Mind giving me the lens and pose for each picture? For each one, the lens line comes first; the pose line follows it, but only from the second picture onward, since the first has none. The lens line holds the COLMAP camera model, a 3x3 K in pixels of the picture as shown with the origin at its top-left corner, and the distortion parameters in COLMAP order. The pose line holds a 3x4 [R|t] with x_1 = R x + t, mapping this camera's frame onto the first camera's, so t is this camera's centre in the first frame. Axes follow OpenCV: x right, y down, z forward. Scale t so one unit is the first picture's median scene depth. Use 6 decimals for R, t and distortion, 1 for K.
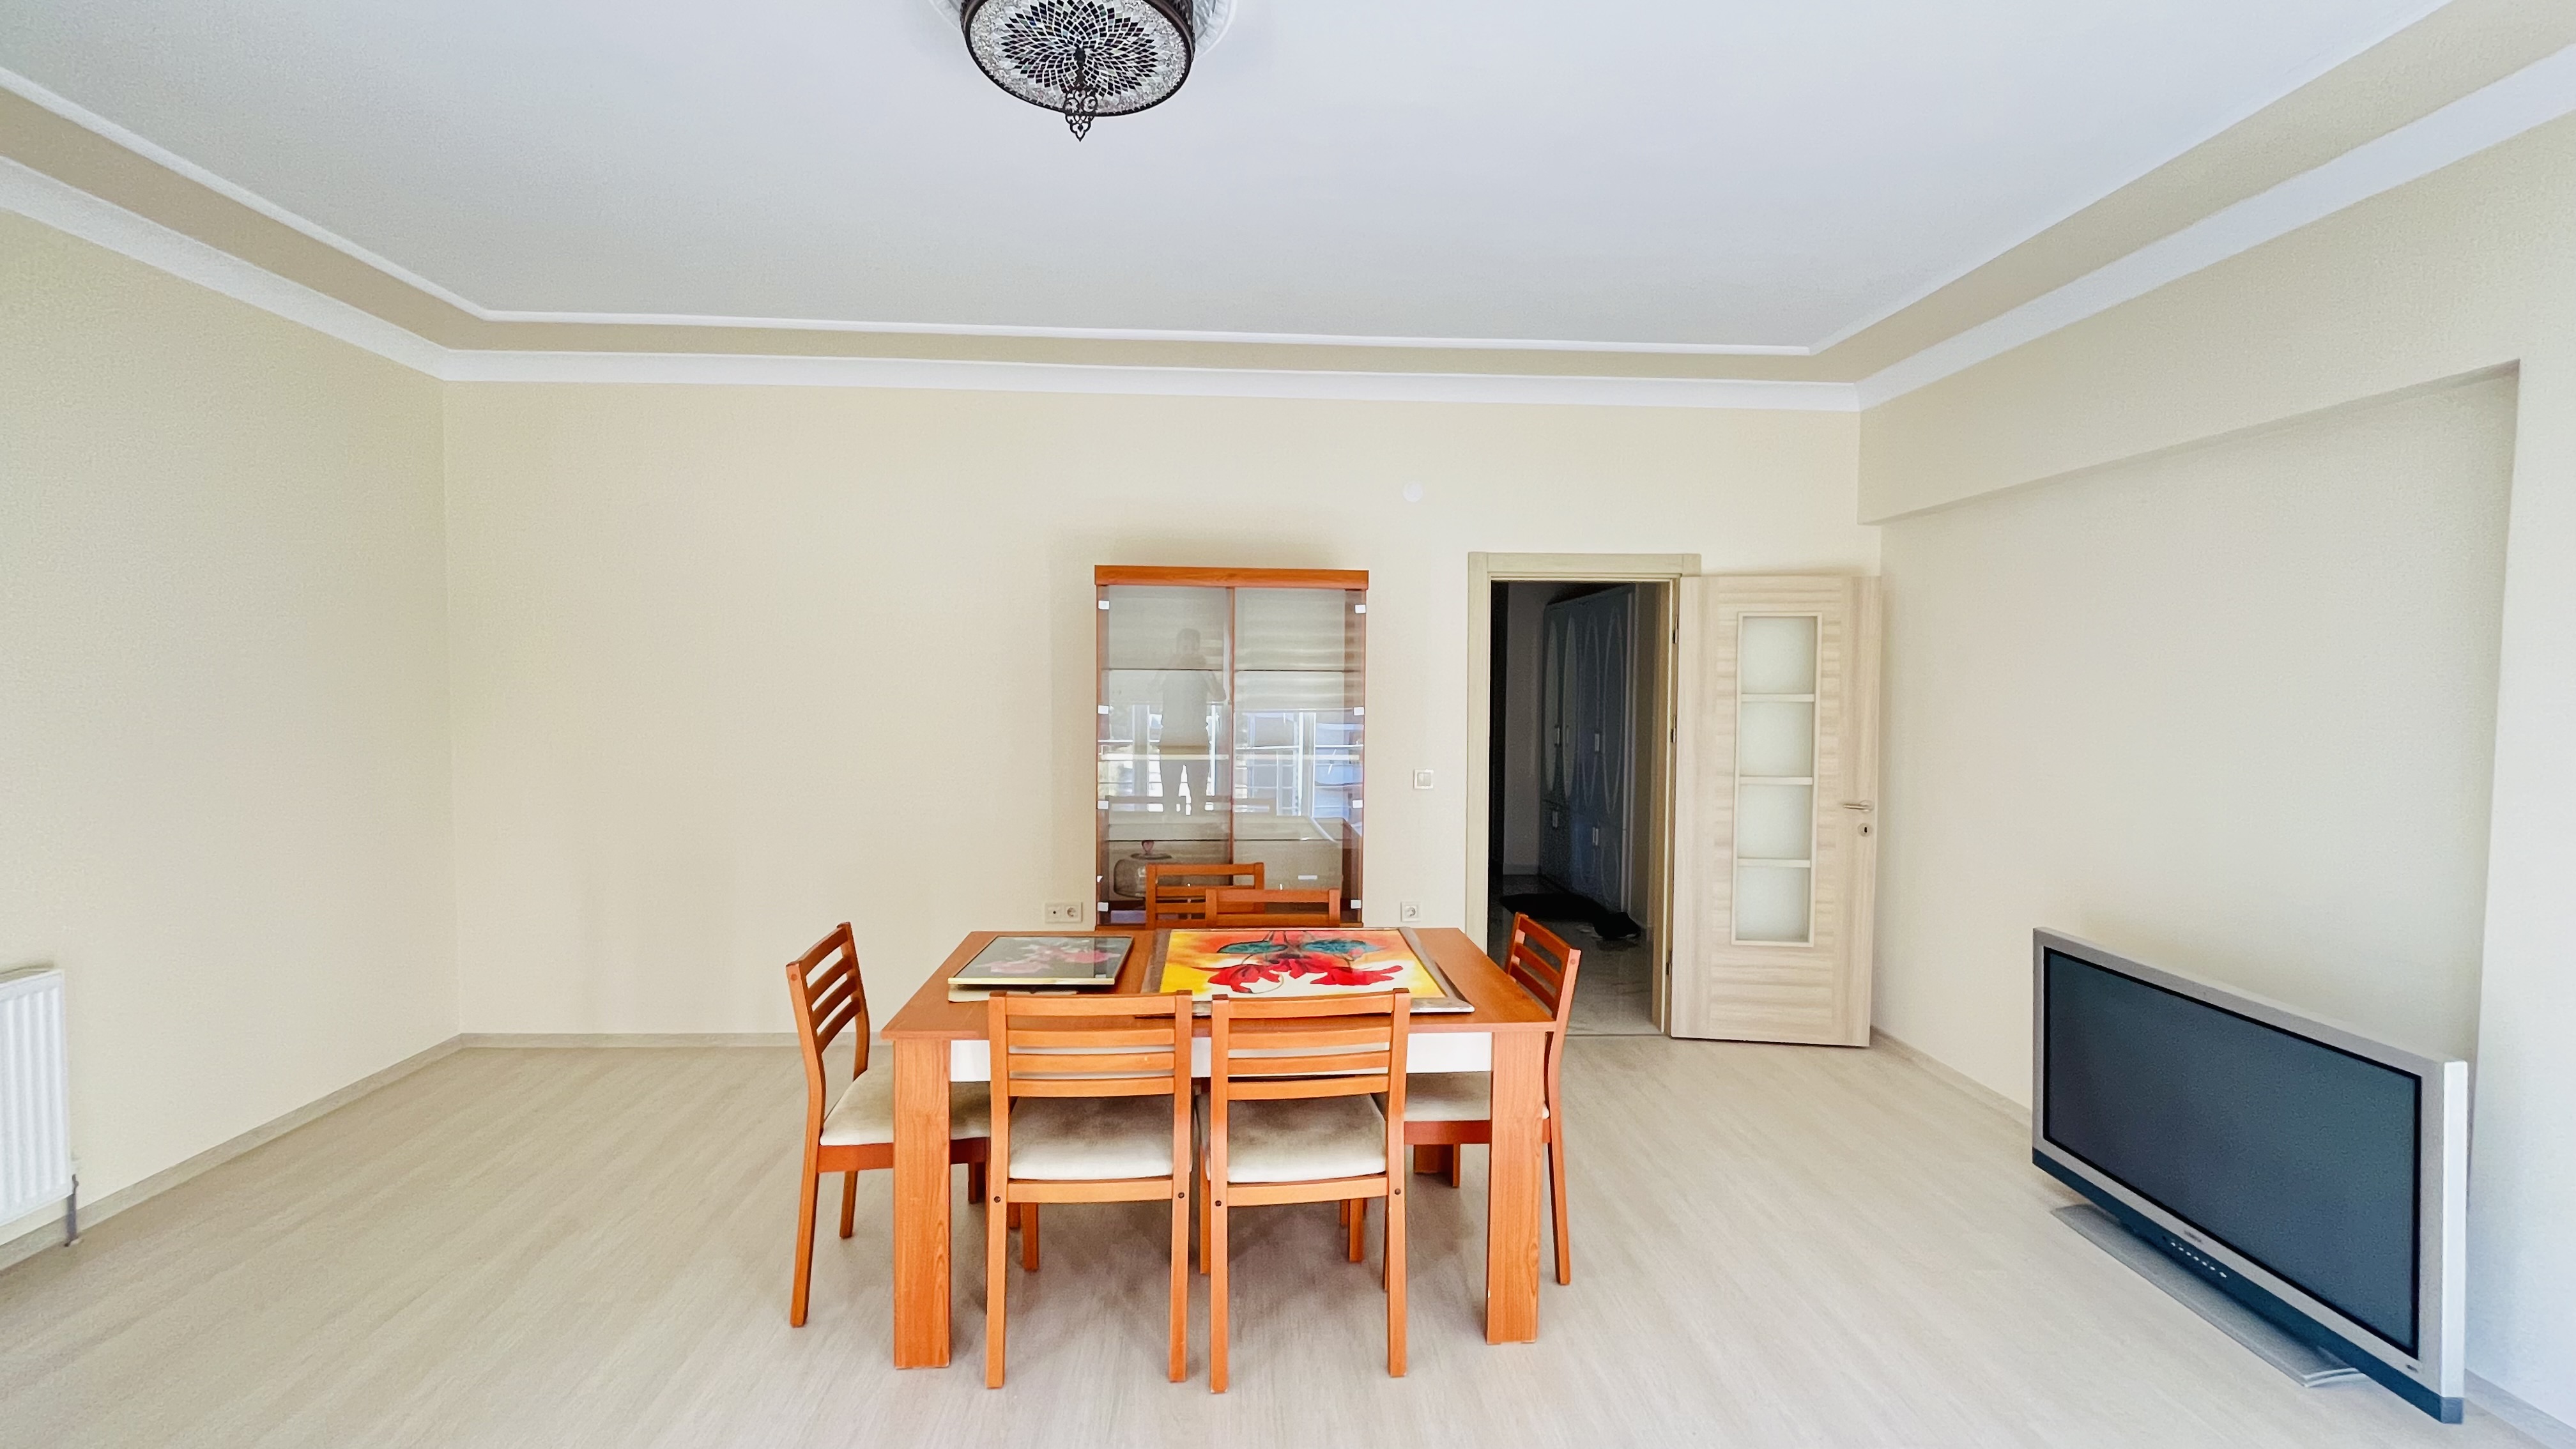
lens RADIAL K [[1040.2, 0, 1290.9], [0, 1040.2, 710.2], [0, 0, 1]] dist [-0.002041, -0.000060]
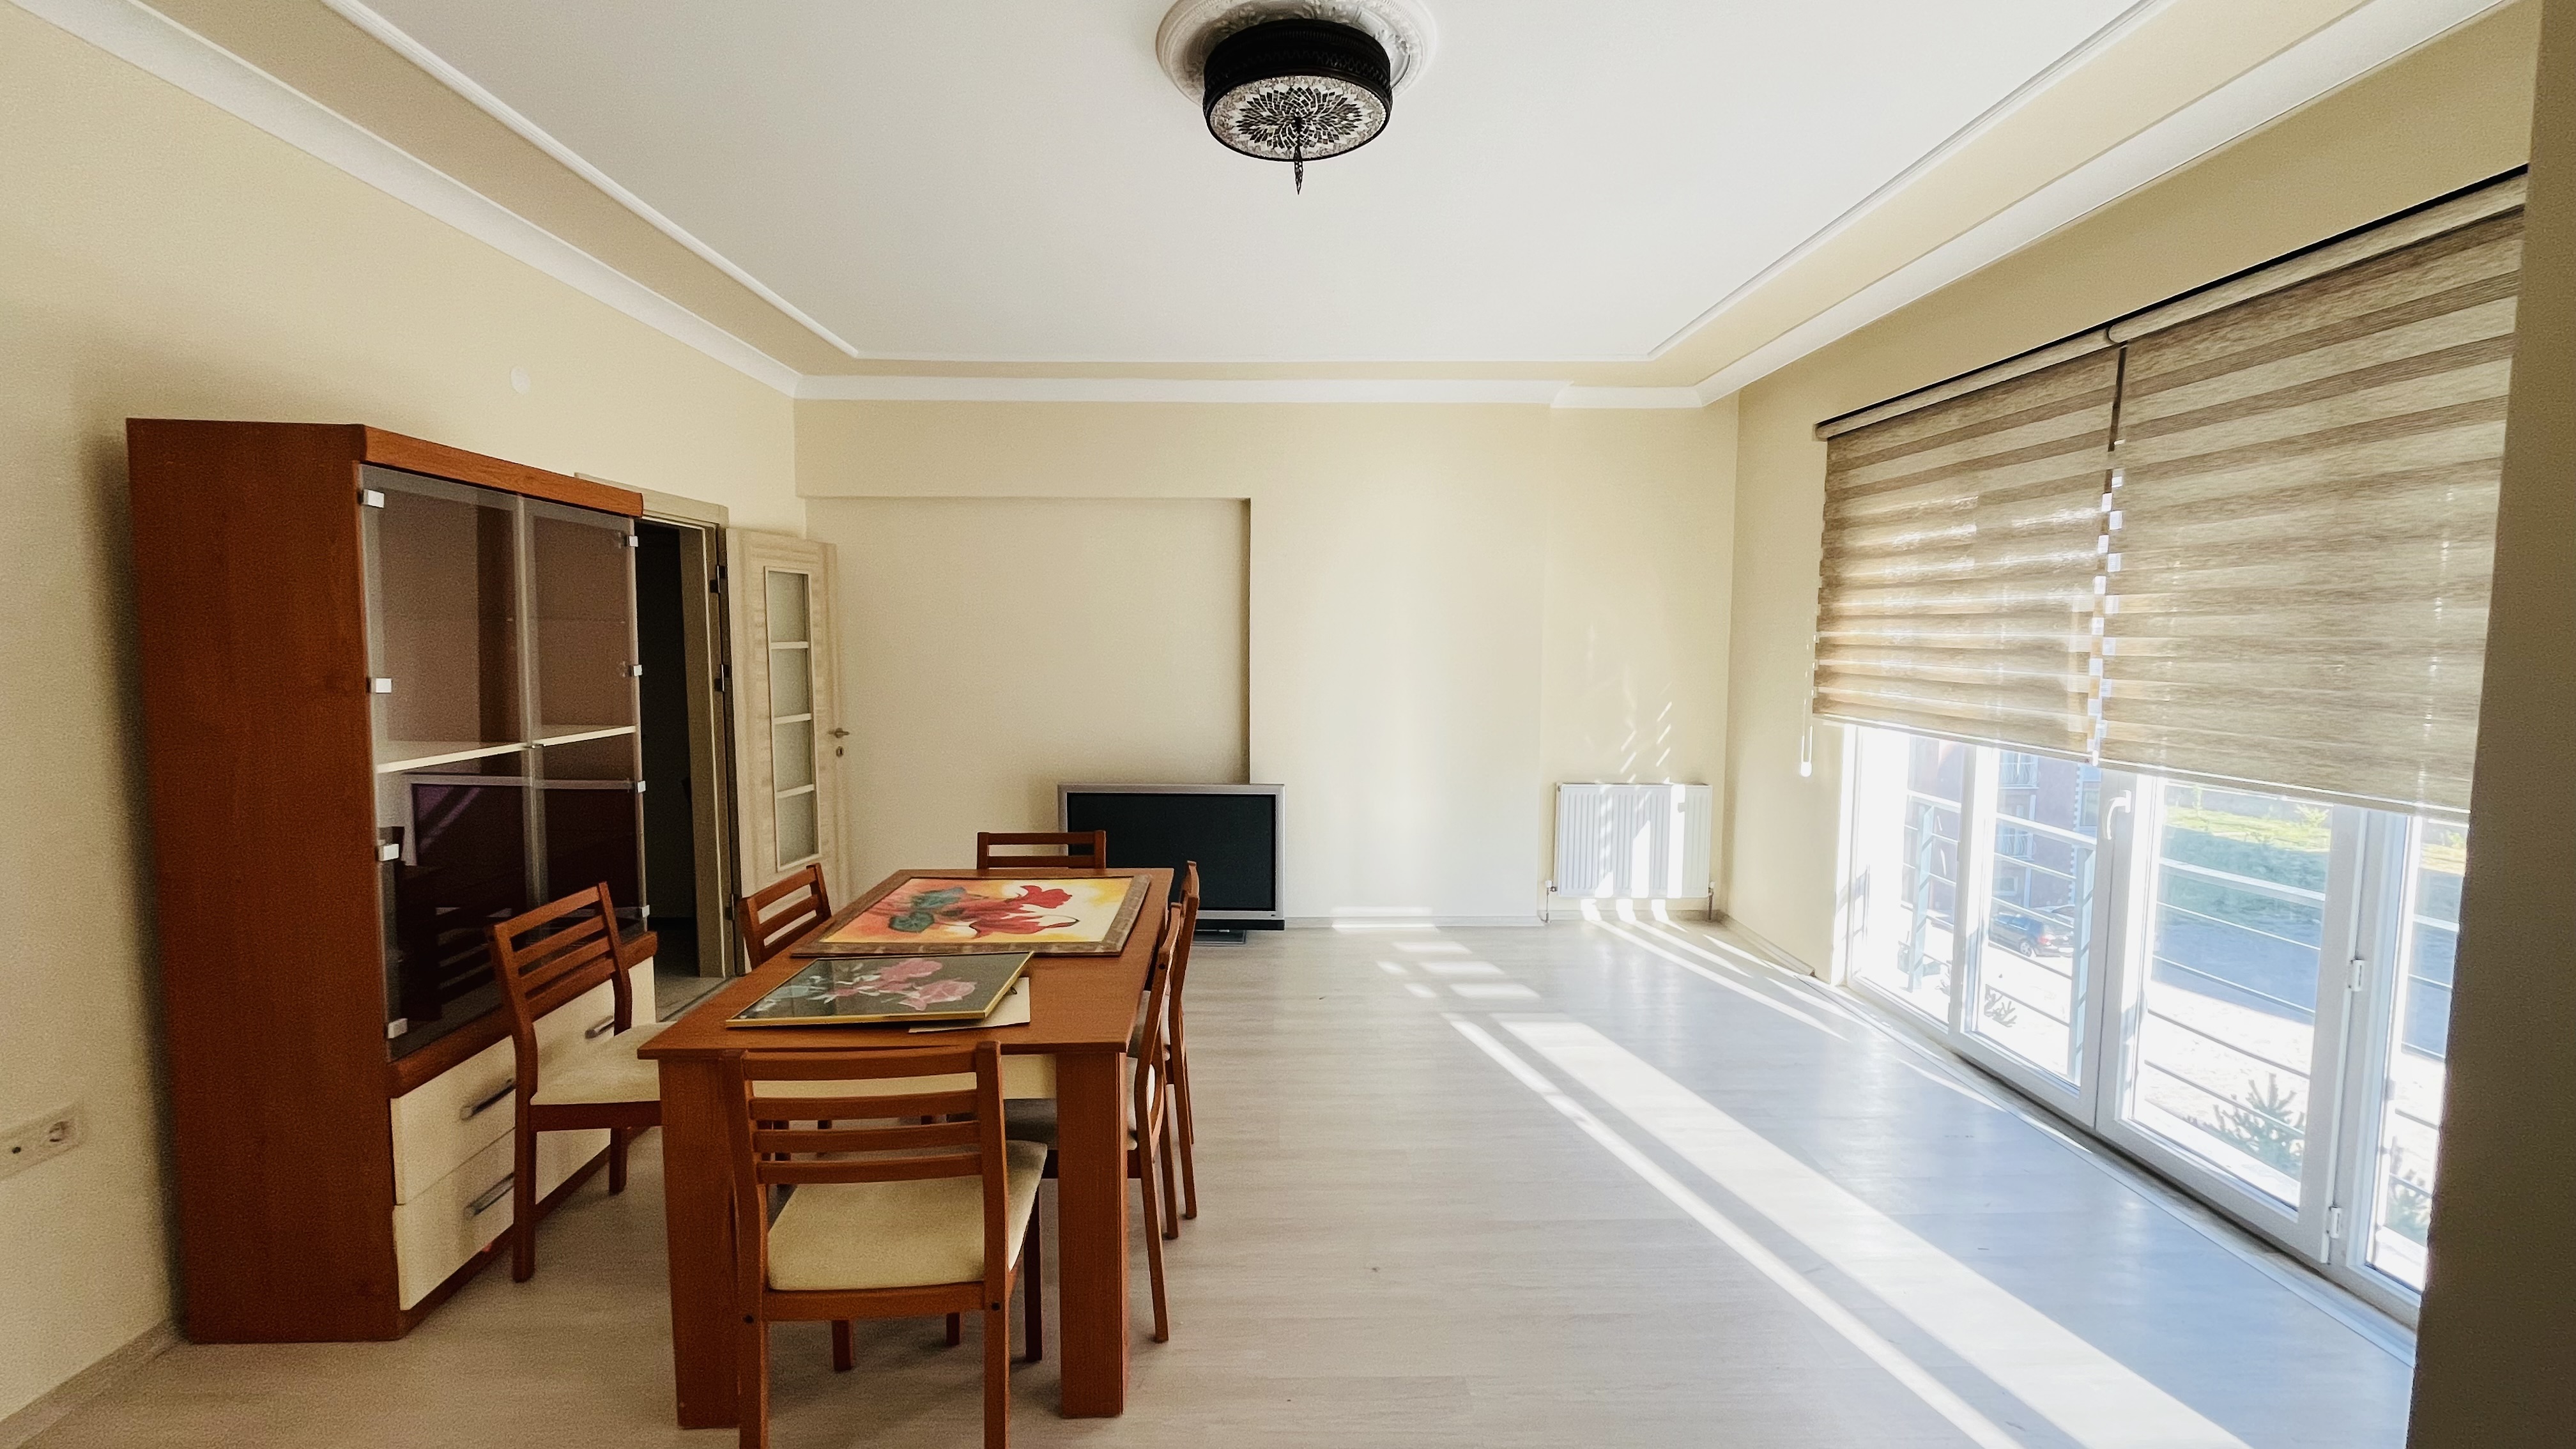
lens RADIAL K [[1040.2, 0, 1277.8], [0, 1040.2, 719.7], [0, 0, 1]] dist [-0.002041, -0.000060]
pose [[0.038989, -0.089684, 0.995207, -1.002059], [0.029424, 0.995635, 0.088570, -0.025422], [-0.998806, 0.025829, 0.041458, 0.682473]]
